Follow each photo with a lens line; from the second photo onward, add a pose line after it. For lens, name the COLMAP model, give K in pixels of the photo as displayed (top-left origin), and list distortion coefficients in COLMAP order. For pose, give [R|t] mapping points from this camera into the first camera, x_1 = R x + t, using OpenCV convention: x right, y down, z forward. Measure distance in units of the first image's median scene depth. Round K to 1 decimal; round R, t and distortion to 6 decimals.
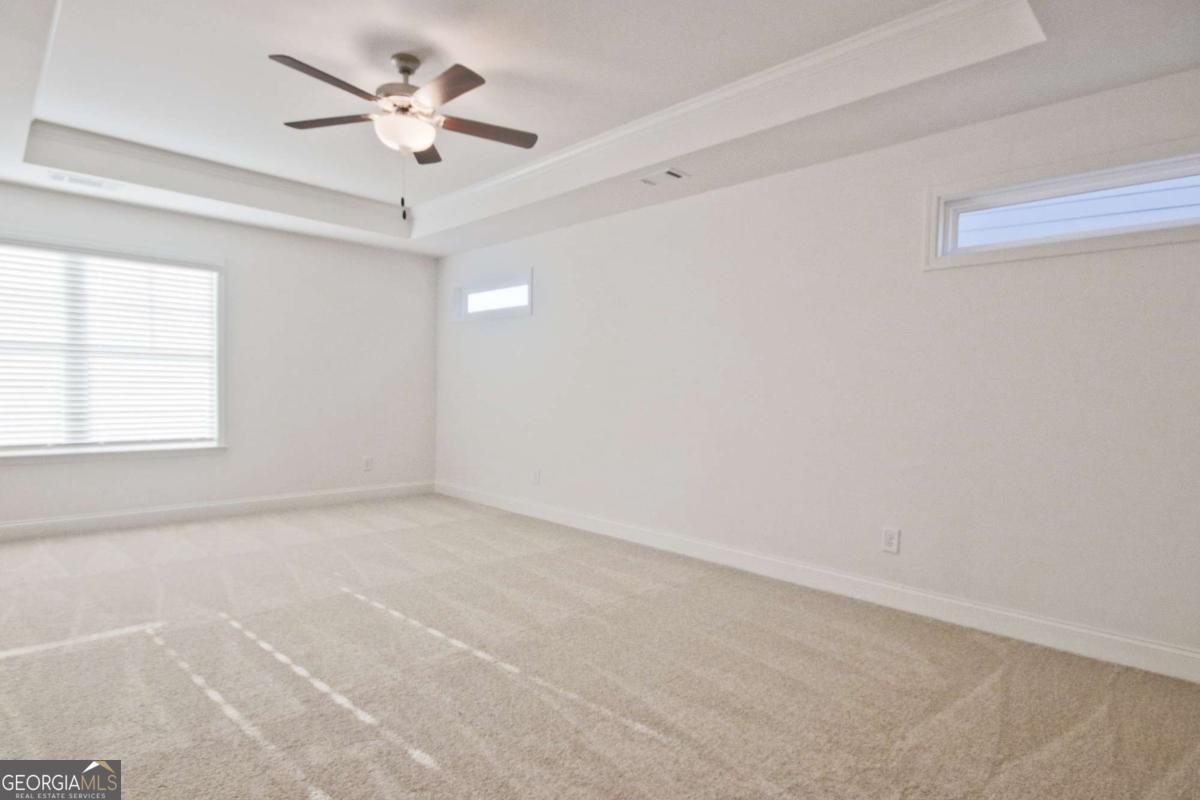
lens RADIAL K [[628.9, 0, 594.8], [0, 628.9, 396.5], [0, 0, 1]] dist [0.006671, 0.001421]
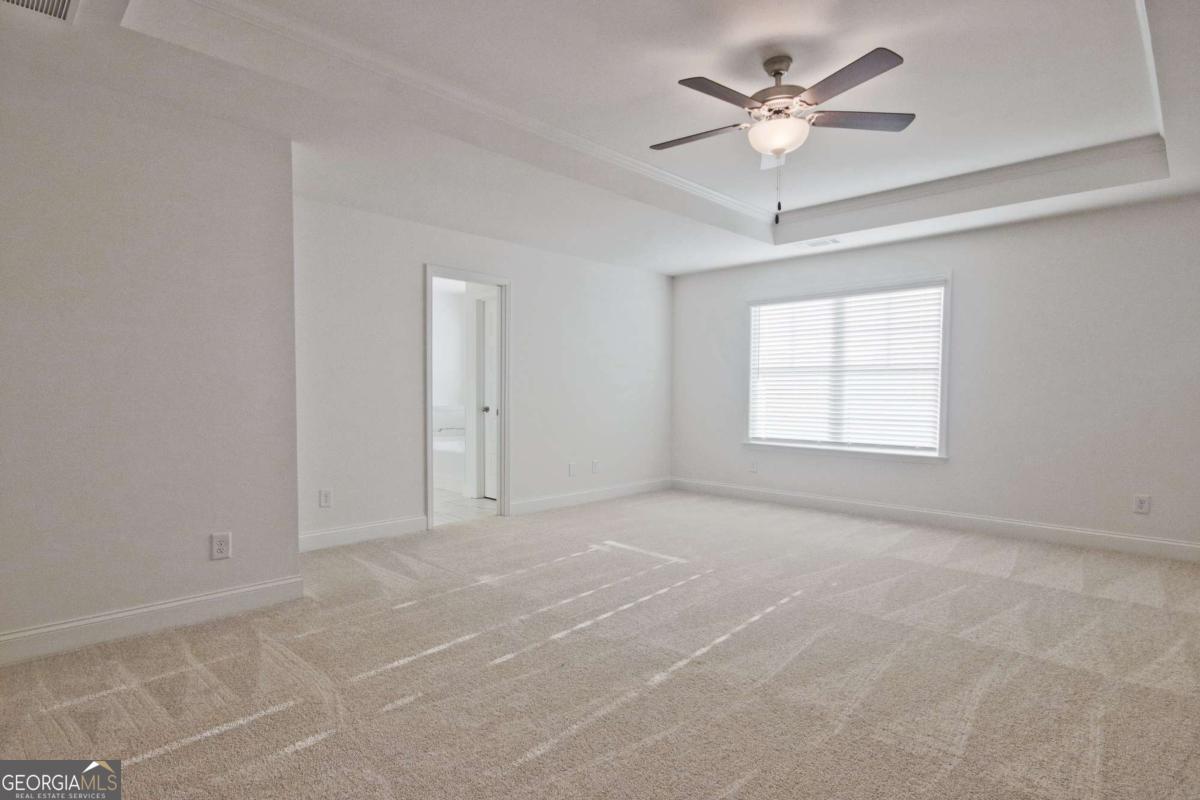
lens RADIAL K [[628.9, 0, 602.8], [0, 628.9, 401.1], [0, 0, 1]] dist [0.006671, 0.001421]
pose [[0.021141, -0.002296, -0.999774, 0.453218], [-0.015951, 0.999869, -0.002633, 0.001021], [0.999649, 0.016003, 0.021102, 0.477967]]
